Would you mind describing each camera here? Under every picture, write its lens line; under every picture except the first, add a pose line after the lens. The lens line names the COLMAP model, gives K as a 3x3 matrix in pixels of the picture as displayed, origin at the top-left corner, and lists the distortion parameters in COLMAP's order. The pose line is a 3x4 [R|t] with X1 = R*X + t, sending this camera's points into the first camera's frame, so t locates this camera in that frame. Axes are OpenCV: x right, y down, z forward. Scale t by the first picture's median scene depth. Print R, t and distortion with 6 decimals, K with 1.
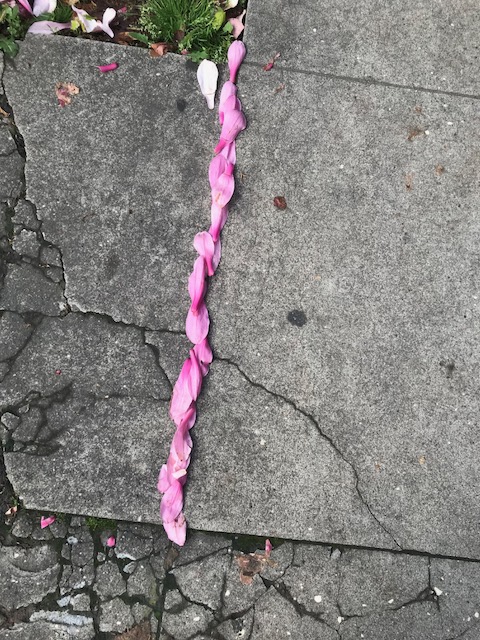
lens RADIAL K [[510.8, 0, 242.3], [0, 510.8, 317.5], [0, 0, 1]] dist [0.051074, -0.076228]
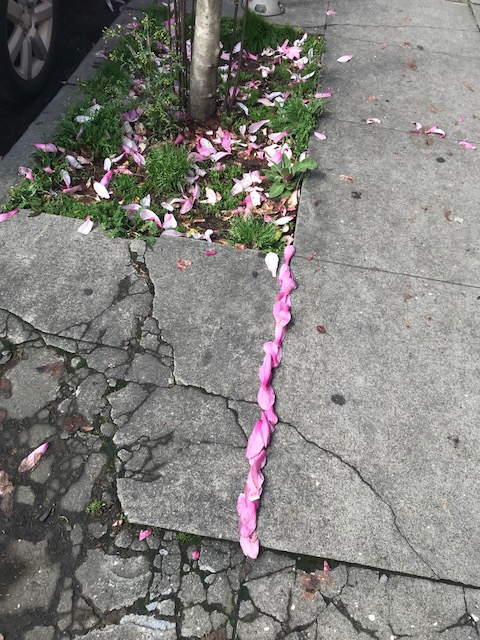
lens RADIAL K [[510.8, 0, 242.3], [0, 510.8, 317.5], [0, 0, 1]] dist [0.051074, -0.076228]
pose [[0.998957, 0.044978, -0.007807, -0.152552], [-0.042887, 0.866039, -0.498133, 0.519239], [-0.015644, 0.497949, 0.867065, -0.303797]]
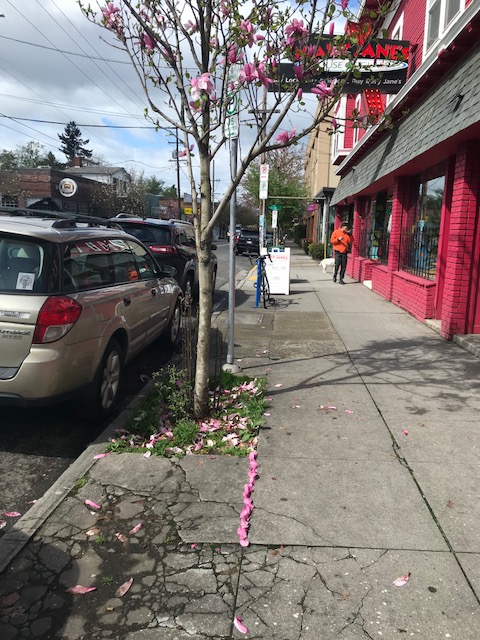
lens RADIAL K [[510.8, 0, 242.3], [0, 510.8, 317.5], [0, 0, 1]] dist [0.051074, -0.076228]
pose [[0.997077, -0.070427, 0.029638, -0.129395], [0.050912, 0.323112, -0.944990, 2.313234], [0.056976, 0.943737, 0.325753, -0.831050]]
